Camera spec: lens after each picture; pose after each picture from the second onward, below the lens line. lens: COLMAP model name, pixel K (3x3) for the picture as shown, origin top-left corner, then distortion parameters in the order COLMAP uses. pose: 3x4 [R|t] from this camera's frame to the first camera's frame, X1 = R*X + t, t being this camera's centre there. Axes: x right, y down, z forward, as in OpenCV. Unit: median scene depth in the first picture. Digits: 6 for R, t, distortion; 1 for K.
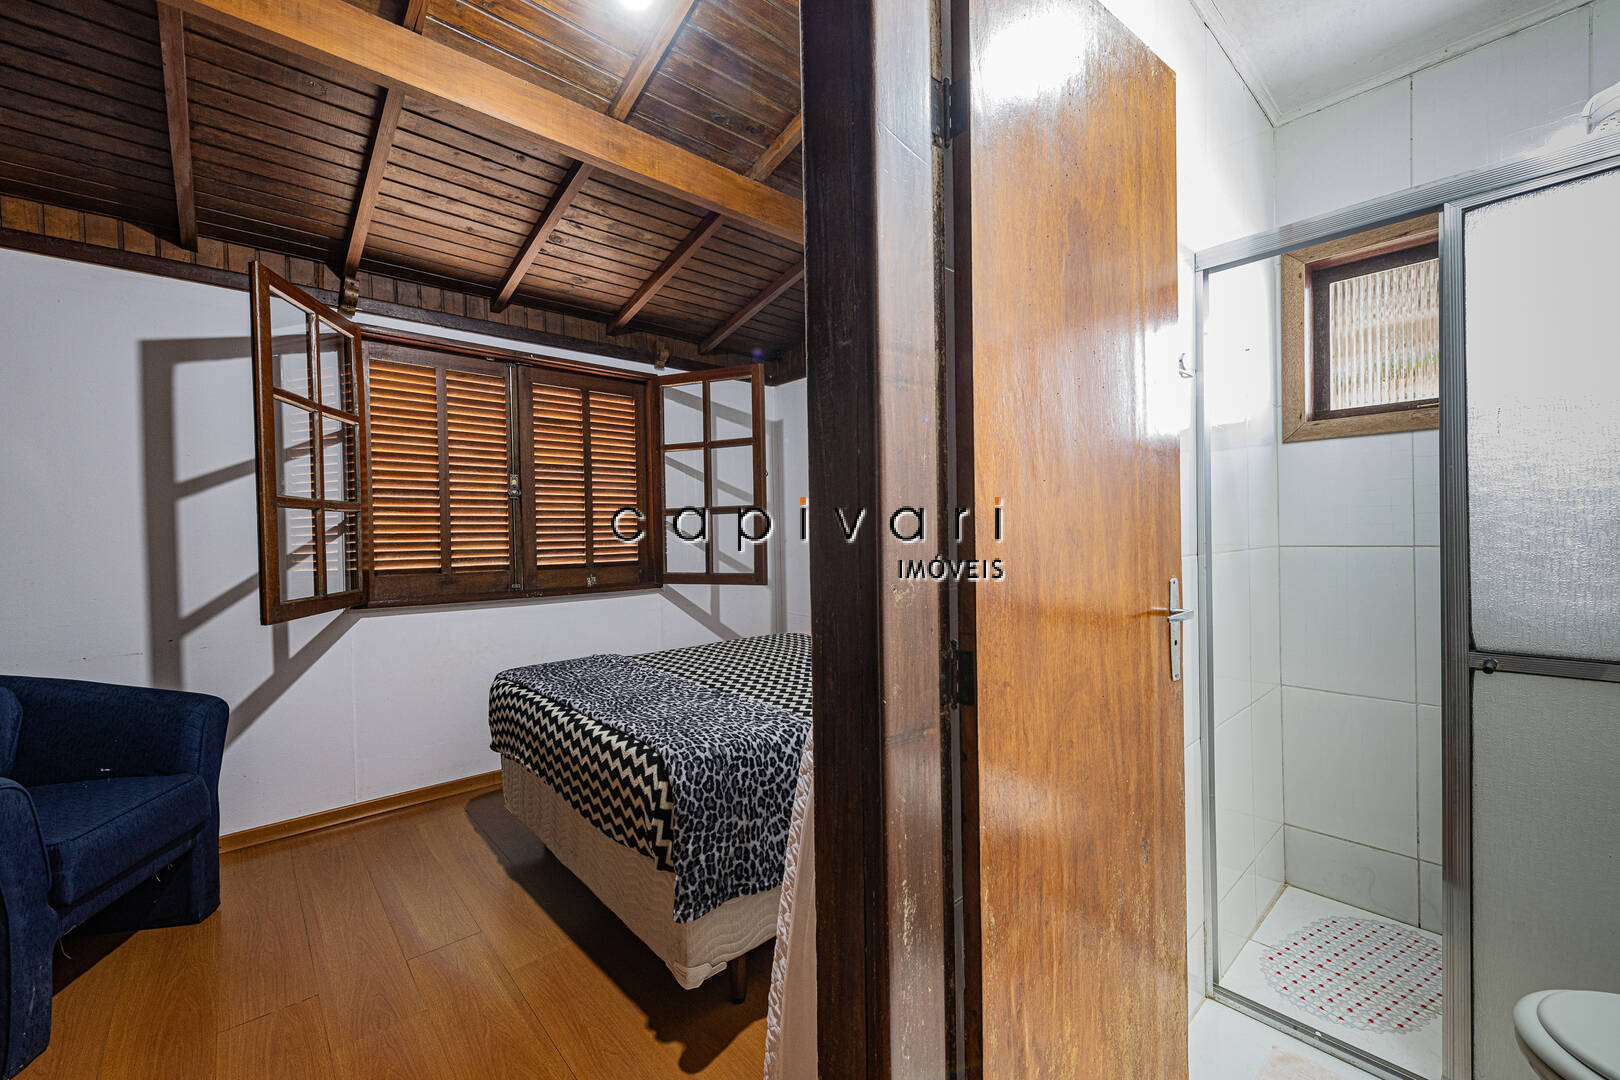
lens RADIAL K [[642.9, 0, 803.4], [0, 642.9, 548.3], [0, 0, 1]] dist [0.010163, -0.003550]
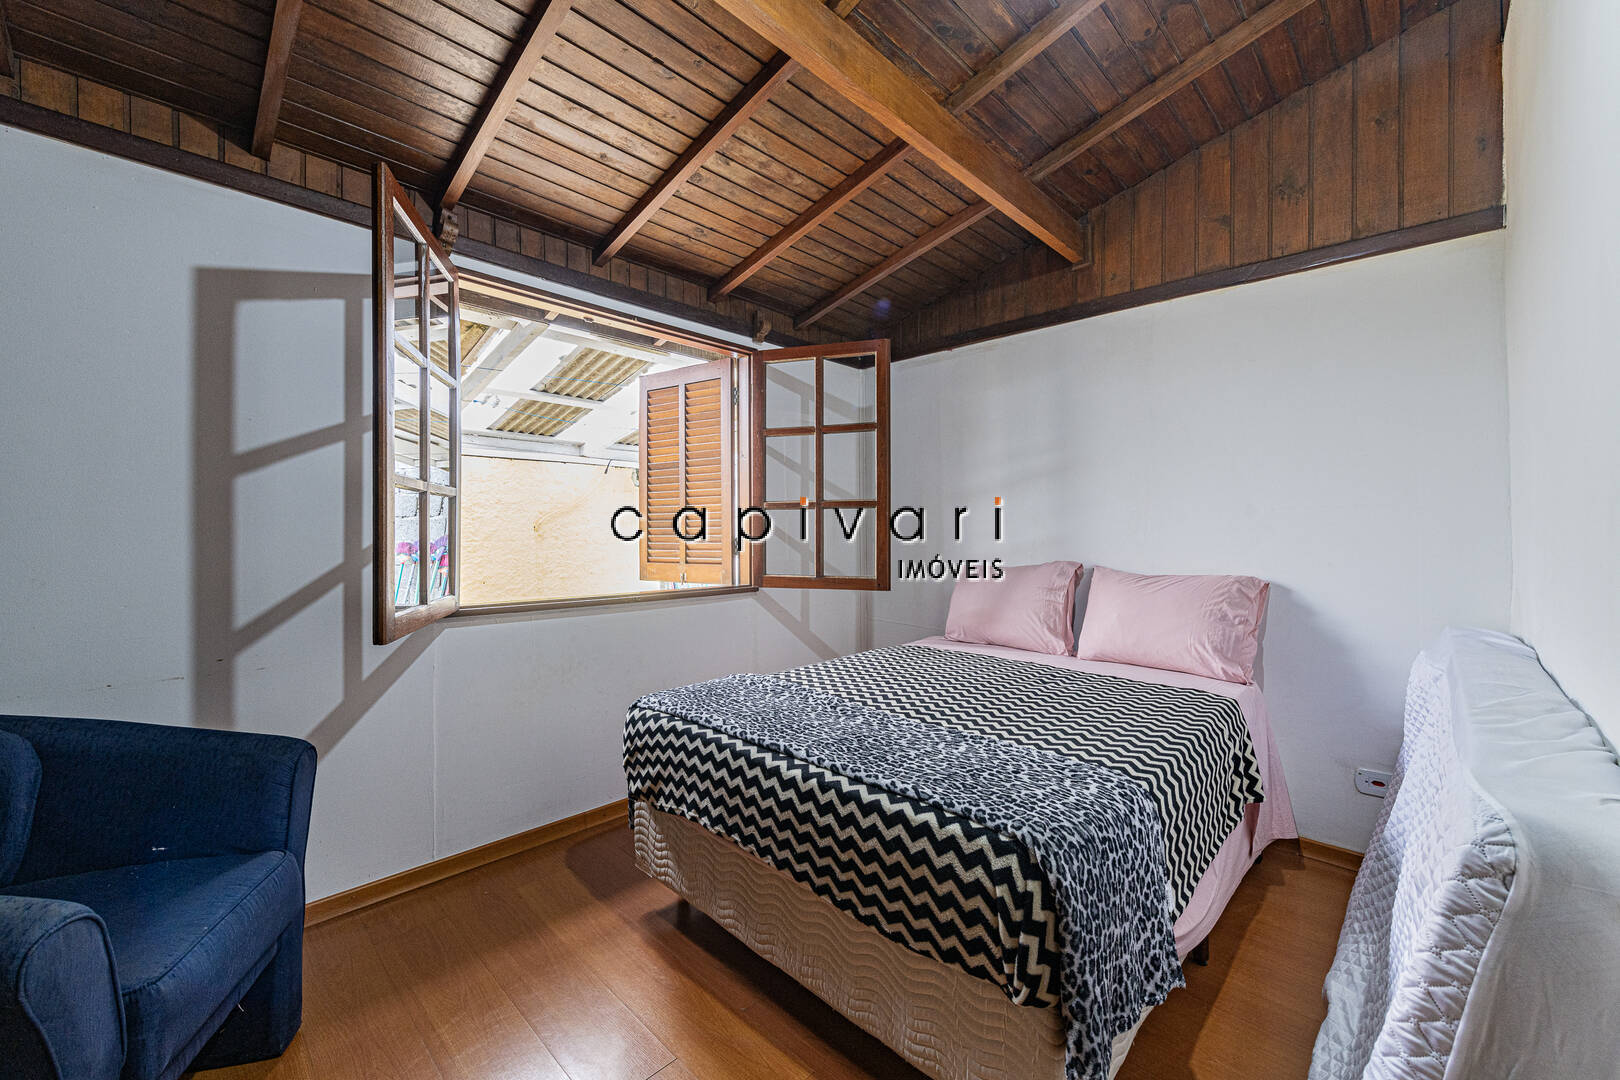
lens RADIAL K [[656.9, 0, 827.4], [0, 656.9, 534.1], [0, 0, 1]] dist [0.009468, -0.003026]
pose [[0.998061, 0.017064, 0.059863, -0.316360], [-0.015913, 0.999680, -0.019638, -0.002016], [-0.060179, 0.018648, 0.998013, 0.177988]]
